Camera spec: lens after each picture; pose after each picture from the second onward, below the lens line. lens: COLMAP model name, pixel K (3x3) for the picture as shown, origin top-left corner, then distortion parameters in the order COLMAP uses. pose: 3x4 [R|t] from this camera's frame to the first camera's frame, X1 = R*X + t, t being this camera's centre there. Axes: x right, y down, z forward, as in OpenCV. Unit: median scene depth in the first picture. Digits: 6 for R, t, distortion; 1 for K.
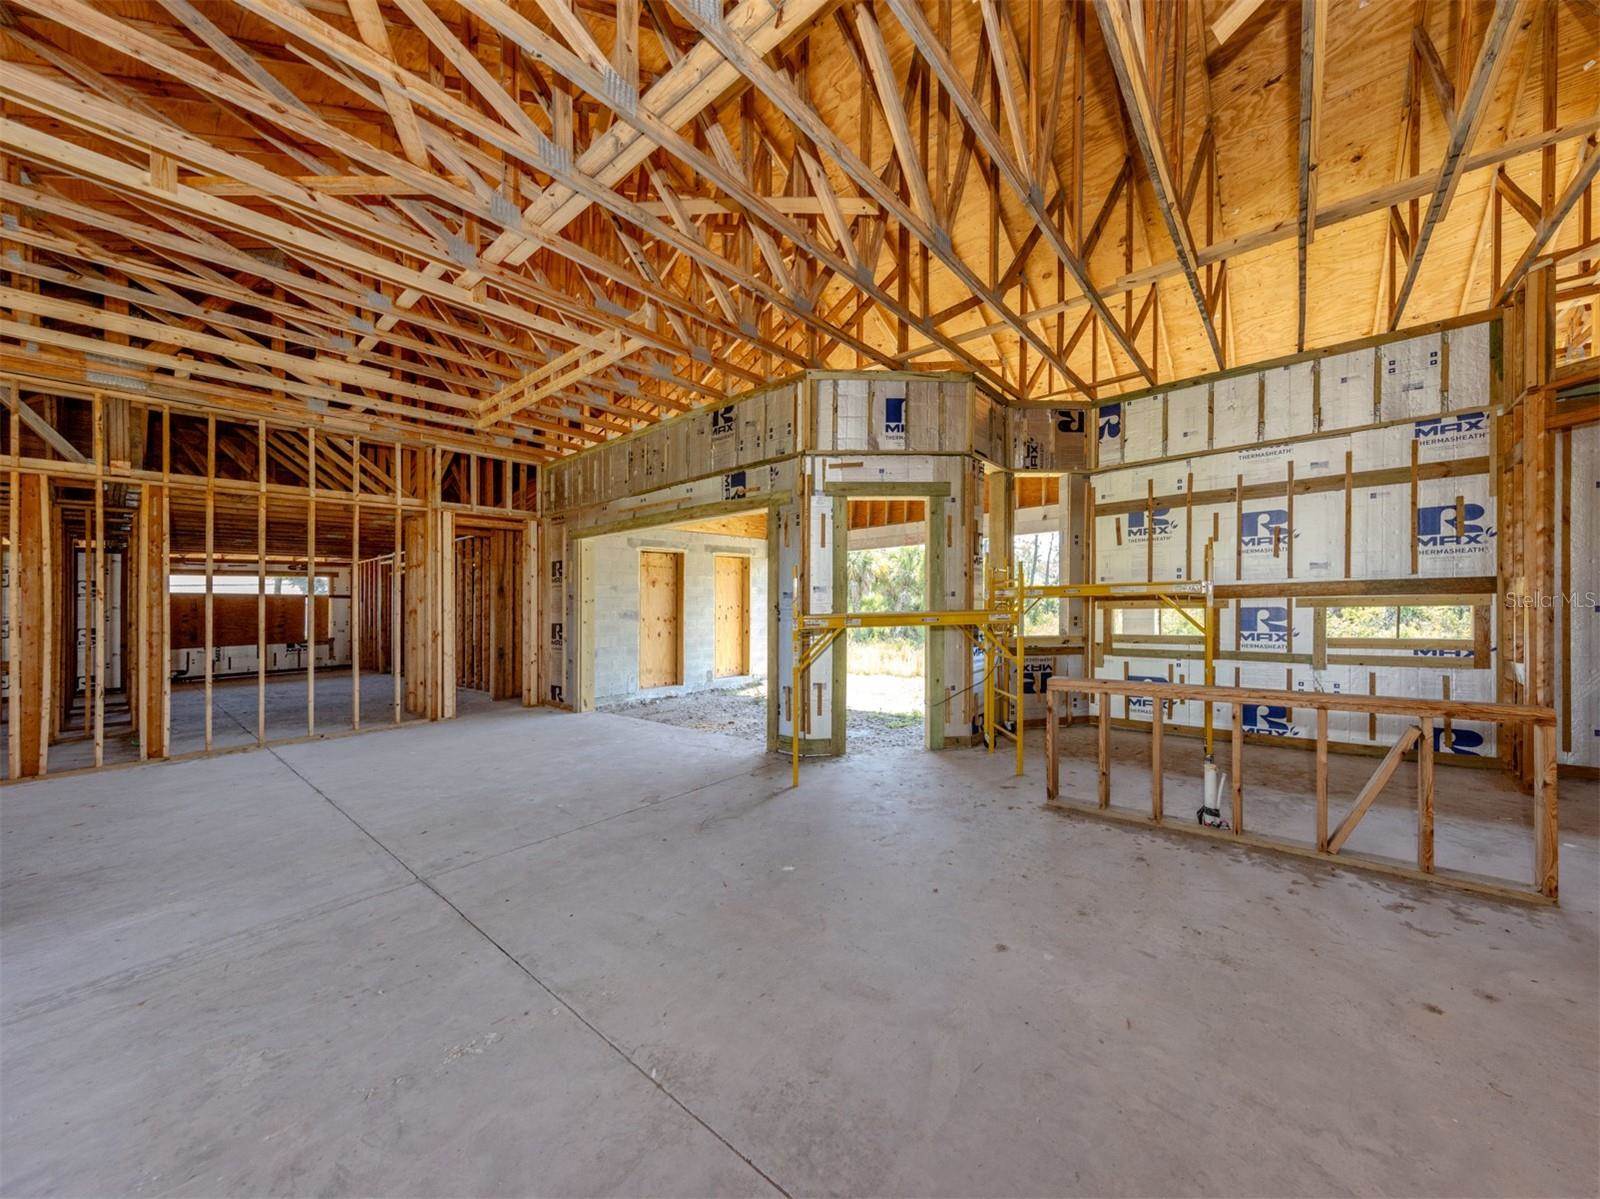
lens RADIAL K [[570.5, 0, 844.7], [0, 570.5, 591.4], [0, 0, 1]] dist [0.001711, -0.000009]
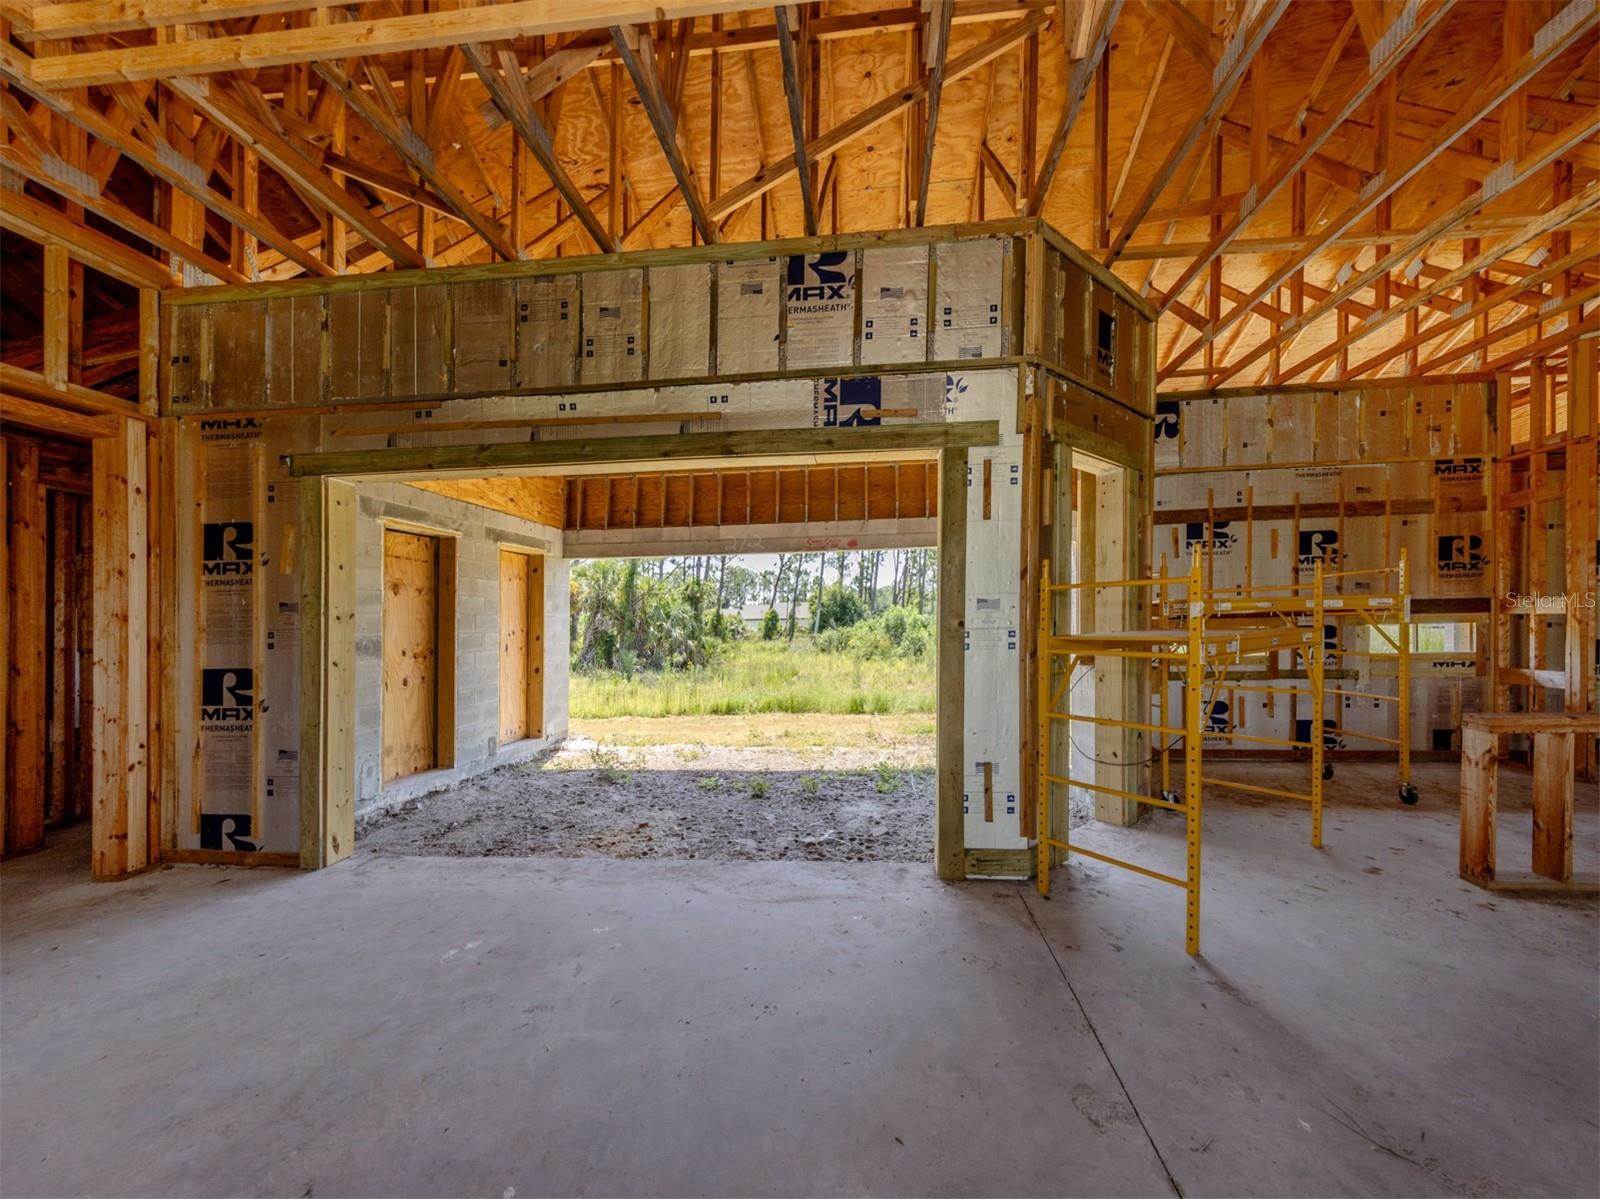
lens RADIAL K [[576.4, 0, 814.2], [0, 576.4, 622.3], [0, 0, 1]] dist [0.005633, -0.000040]
pose [[0.841308, 0.003925, 0.540542, -0.507659], [-0.007846, 0.999957, 0.004952, 0.021275], [-0.540499, -0.008407, 0.841303, 0.546580]]
